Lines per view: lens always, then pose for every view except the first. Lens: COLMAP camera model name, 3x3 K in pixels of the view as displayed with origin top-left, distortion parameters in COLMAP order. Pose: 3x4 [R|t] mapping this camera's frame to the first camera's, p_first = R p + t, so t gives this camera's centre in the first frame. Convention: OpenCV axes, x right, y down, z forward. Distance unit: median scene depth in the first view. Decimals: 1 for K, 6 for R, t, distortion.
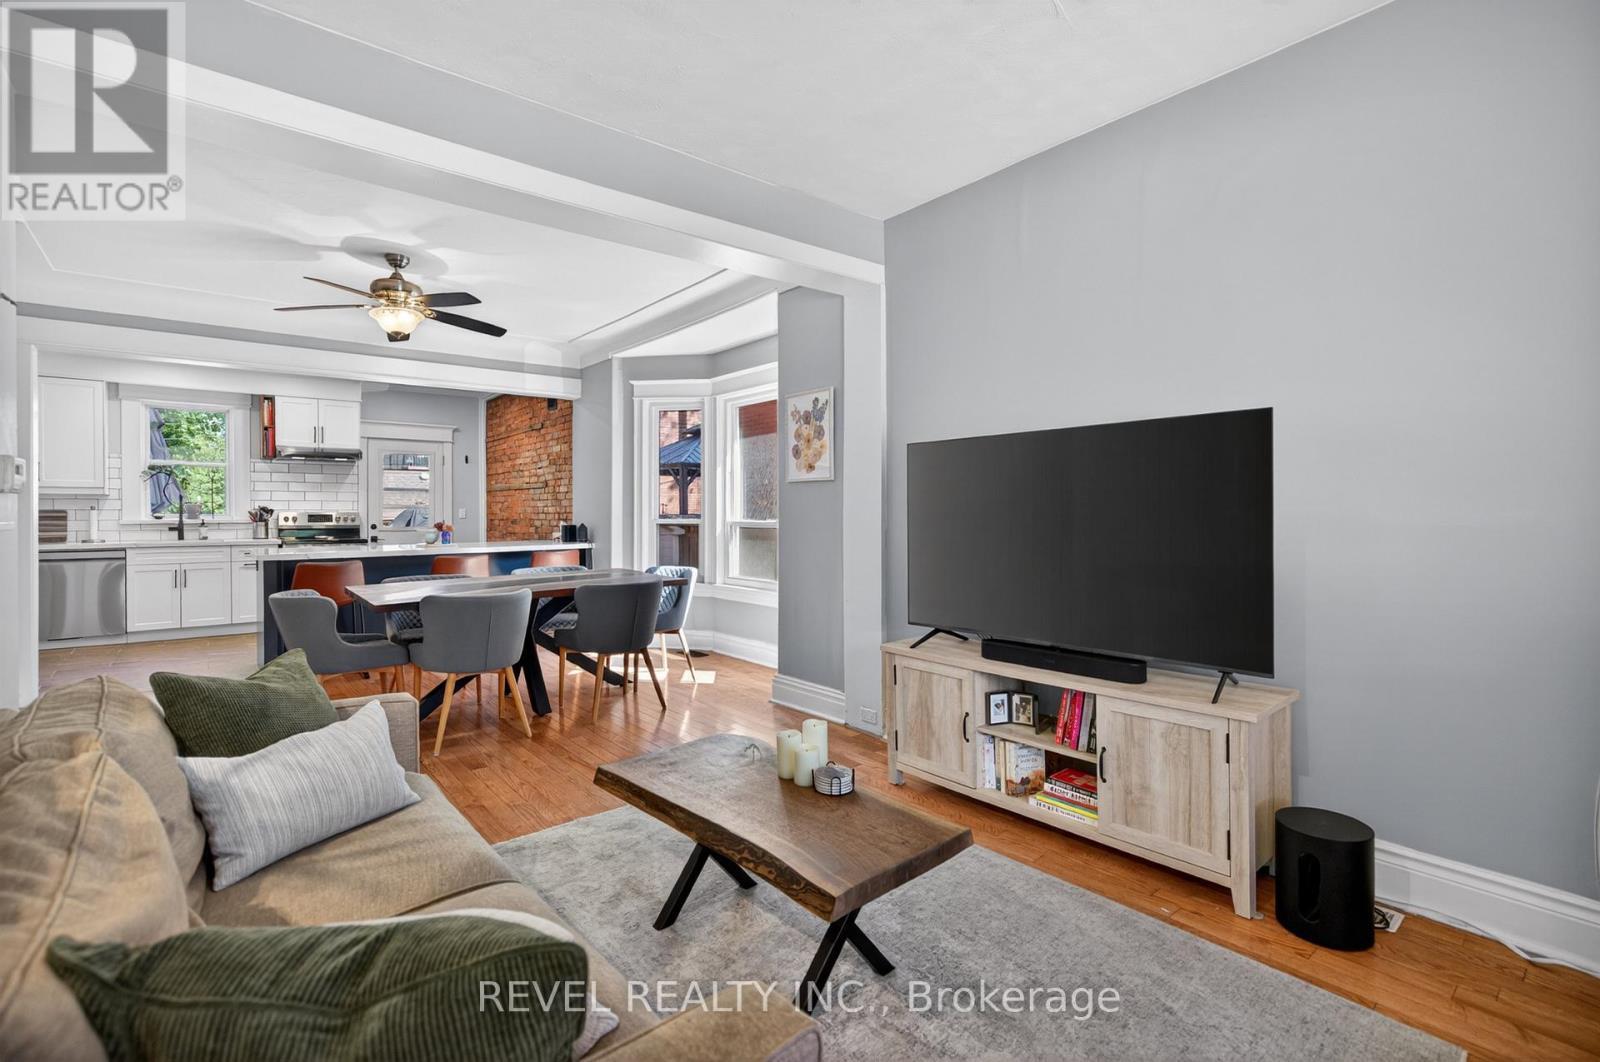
lens RADIAL K [[738.0, 0, 787.5], [0, 738.0, 514.0], [0, 0, 1]] dist [0.012189, -0.001456]
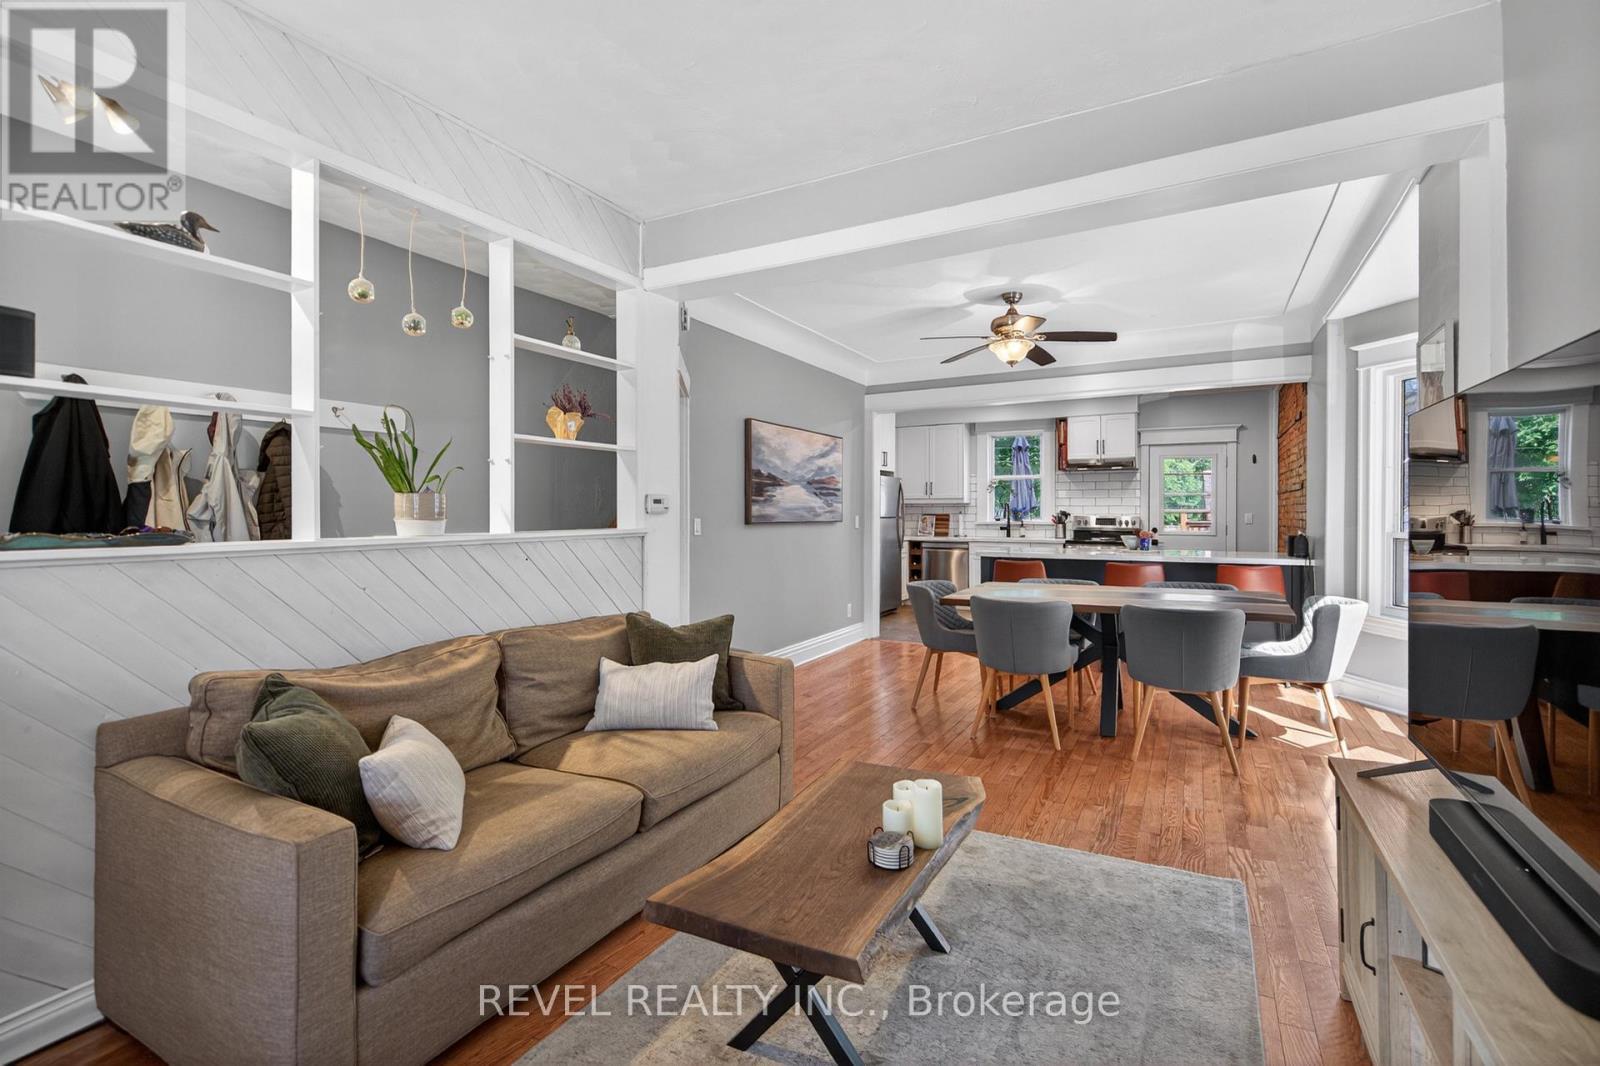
lens RADIAL K [[738.0, 0, 806.6], [0, 738.0, 511.2], [0, 0, 1]] dist [0.012189, -0.001456]
pose [[0.385671, 0.001899, -0.922635, 0.248449], [-0.004678, 0.999989, 0.000103, -0.009292], [0.922625, 0.004277, 0.385675, 0.174424]]
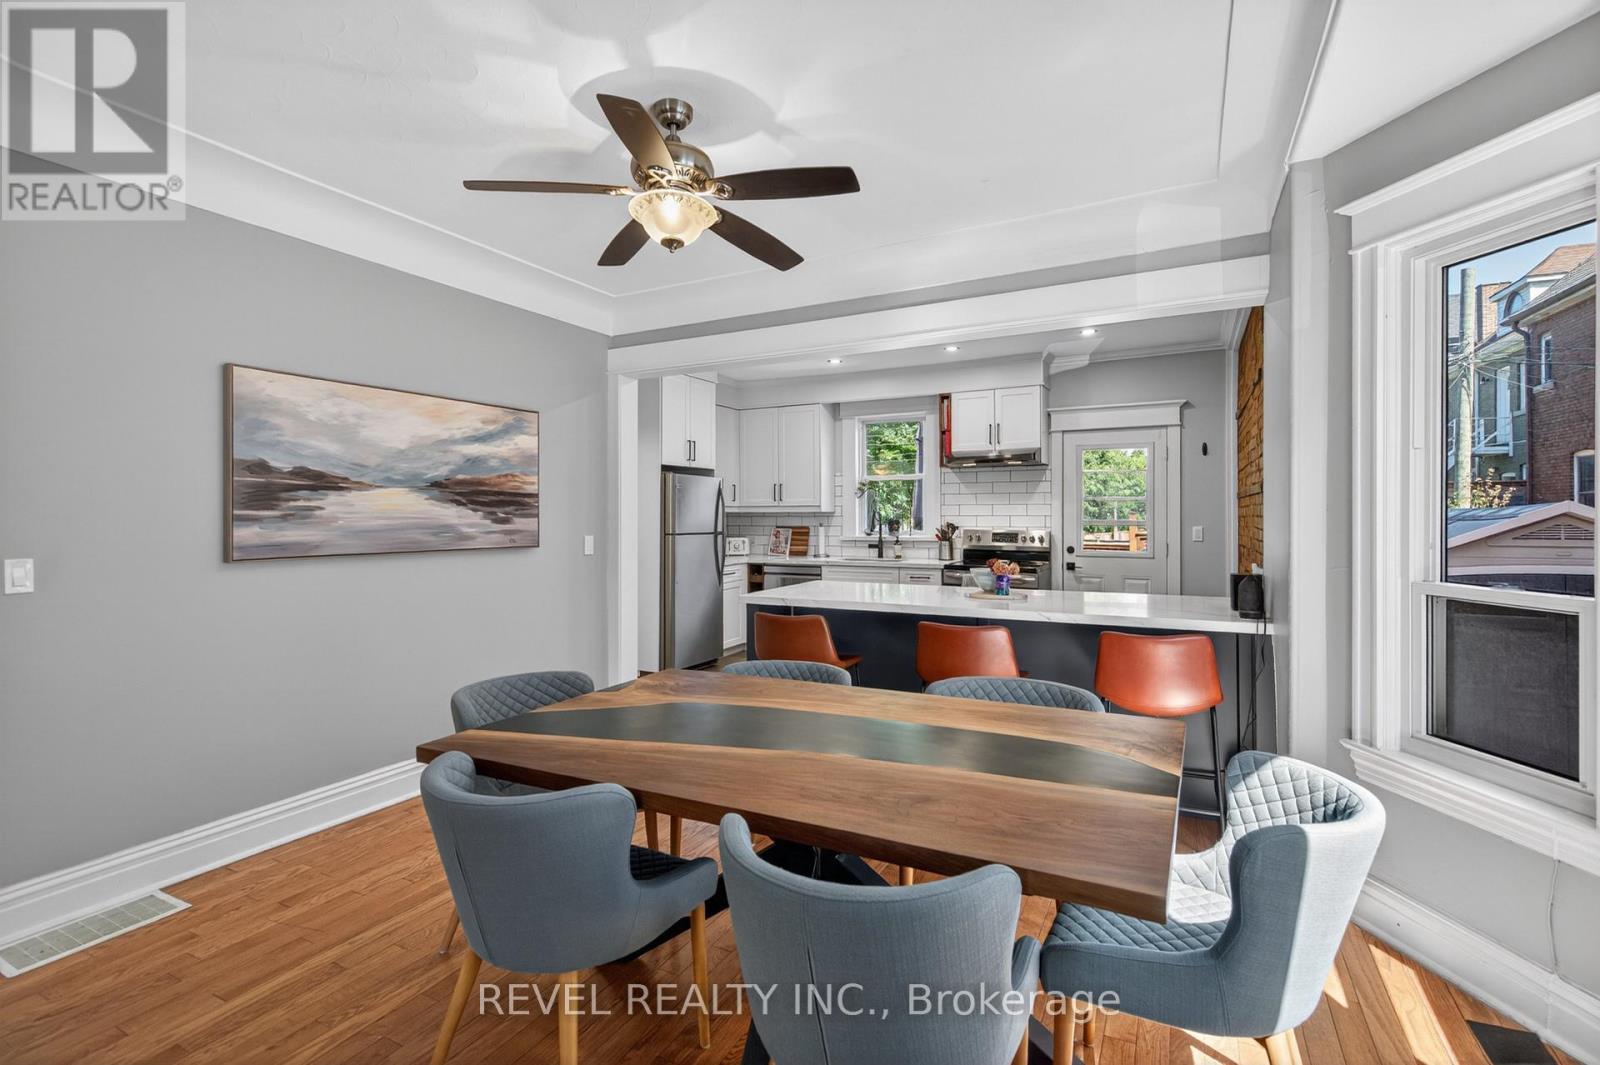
lens RADIAL K [[738.0, 0, 814.7], [0, 738.0, 510.4], [0, 0, 1]] dist [0.012189, -0.001456]
pose [[0.398375, -0.003806, -0.917215, 0.023641], [-0.001320, 0.999988, -0.004723, -0.022260], [0.917222, 0.003093, 0.398365, 0.550710]]
